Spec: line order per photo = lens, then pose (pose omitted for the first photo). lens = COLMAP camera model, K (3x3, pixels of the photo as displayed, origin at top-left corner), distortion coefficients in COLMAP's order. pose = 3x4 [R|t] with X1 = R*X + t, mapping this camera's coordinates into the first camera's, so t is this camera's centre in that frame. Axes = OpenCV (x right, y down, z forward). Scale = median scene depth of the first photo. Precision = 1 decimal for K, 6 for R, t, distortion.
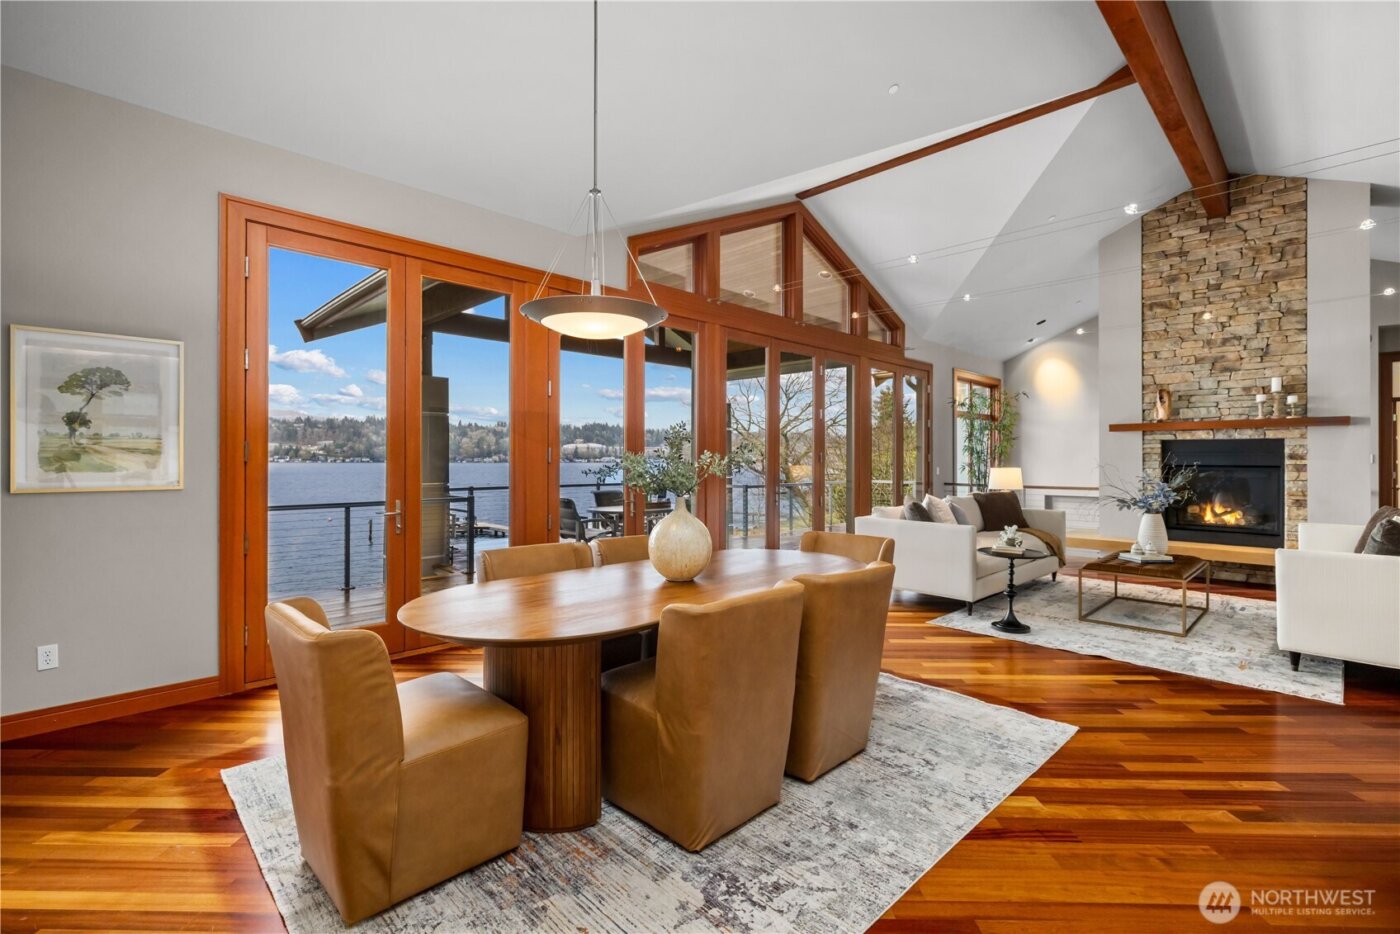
lens RADIAL K [[634.5, 0, 698.6], [0, 634.5, 466.8], [0, 0, 1]] dist [-0.002921, 0.000975]
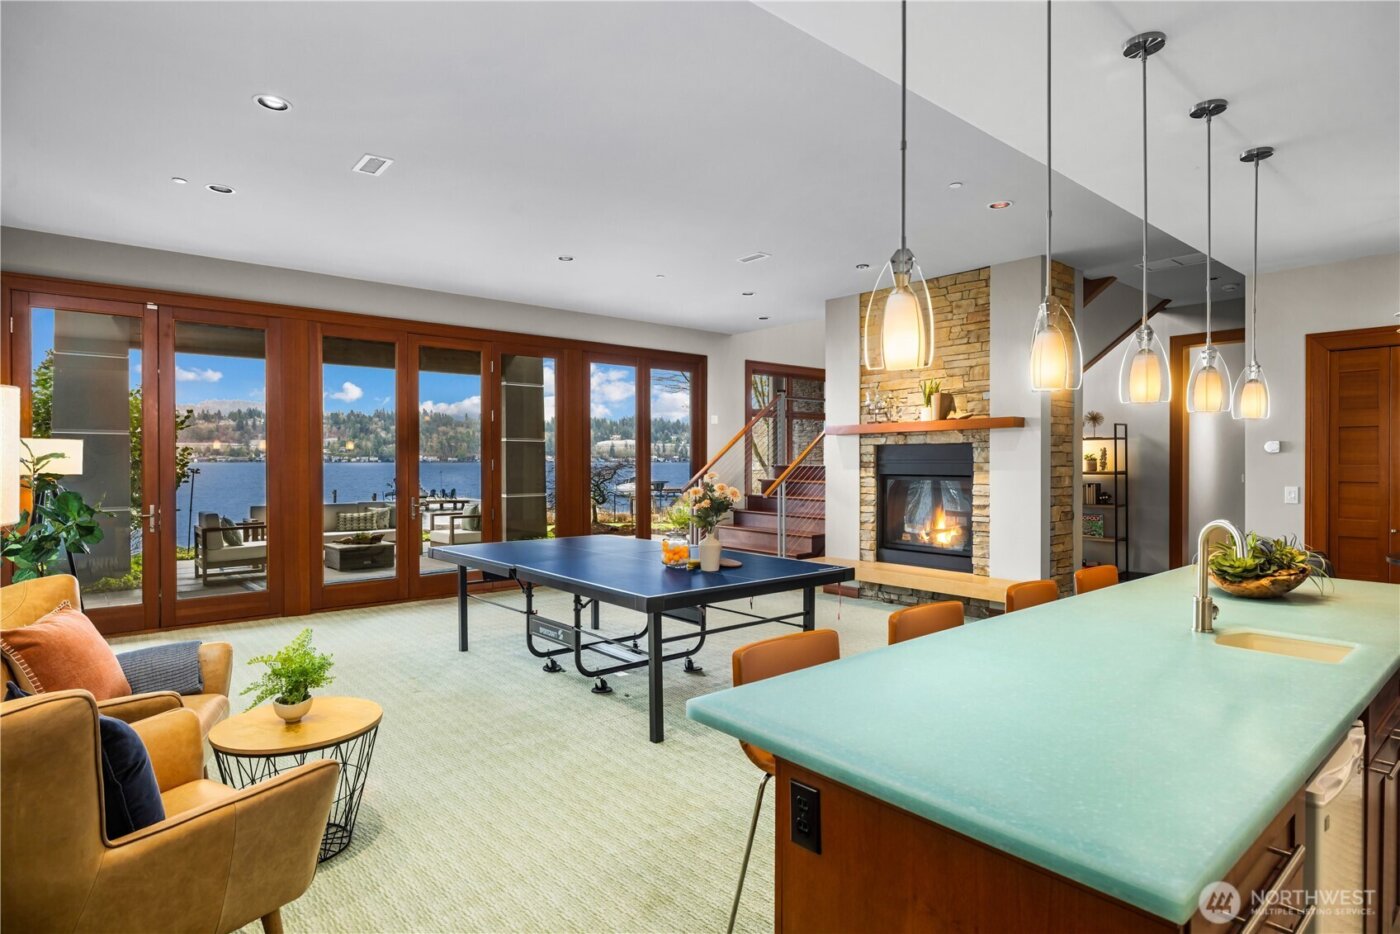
lens RADIAL K [[751.1, 0, 699.8], [0, 751.1, 462.1], [0, 0, 1]] dist [-0.001538, -0.000034]
pose [[0.997356, -0.000930, -0.072669, 0.607773], [0.000422, 0.999975, -0.007007, -0.012142], [0.072674, 0.006958, 0.997332, -0.038925]]
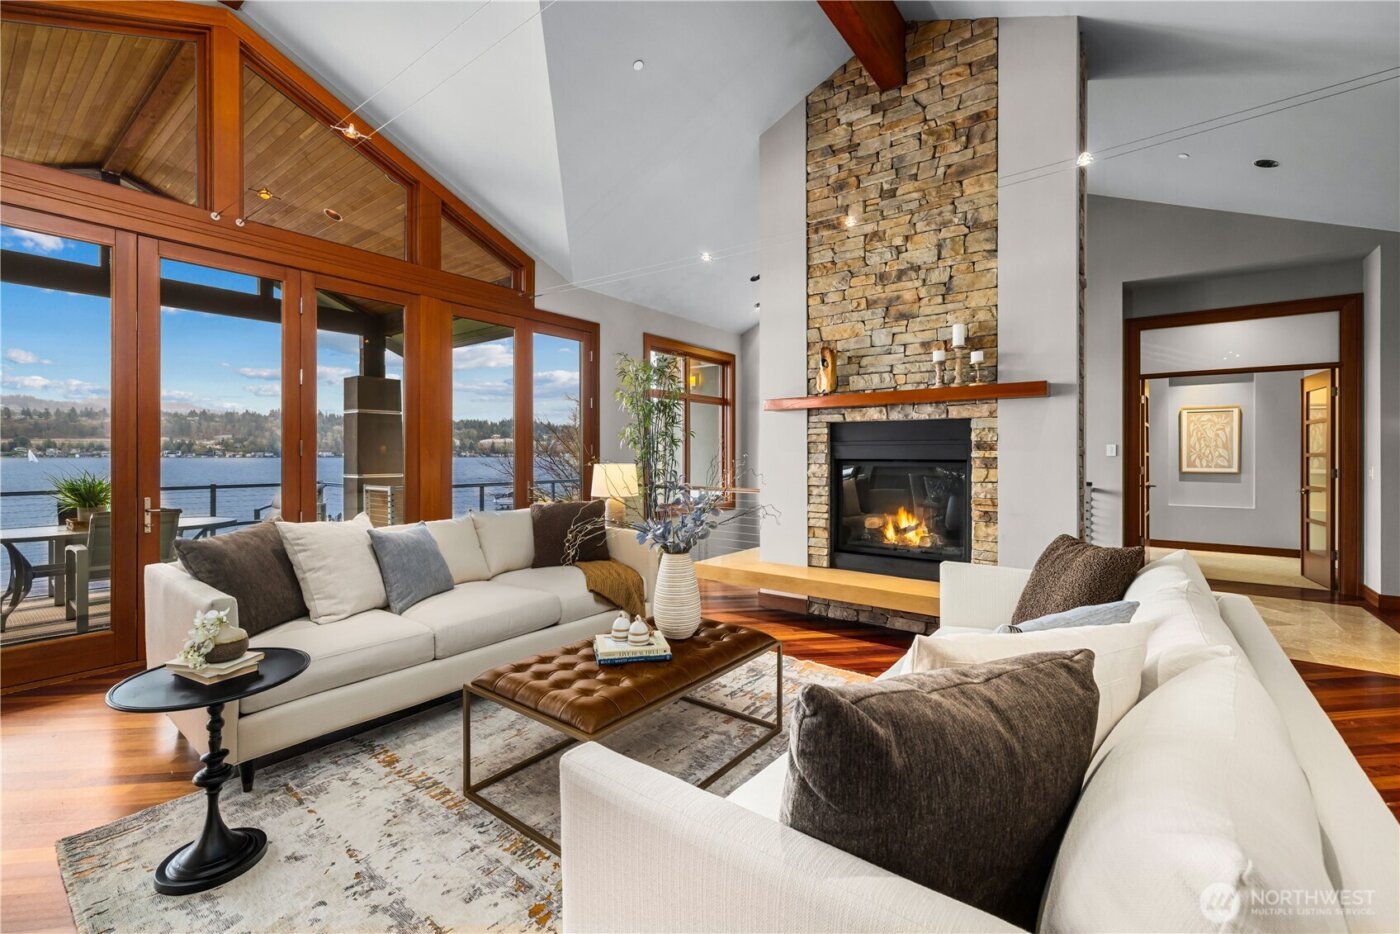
lens RADIAL K [[591.2, 0, 698.3], [0, 591.2, 464.3], [0, 0, 1]] dist [-0.000267, 0.000513]
pose [[0.989428, -0.004381, 0.144957, 0.534675], [0.003429, 0.999971, 0.006814, -0.001845], [-0.144983, -0.006245, 0.989414, 0.416172]]
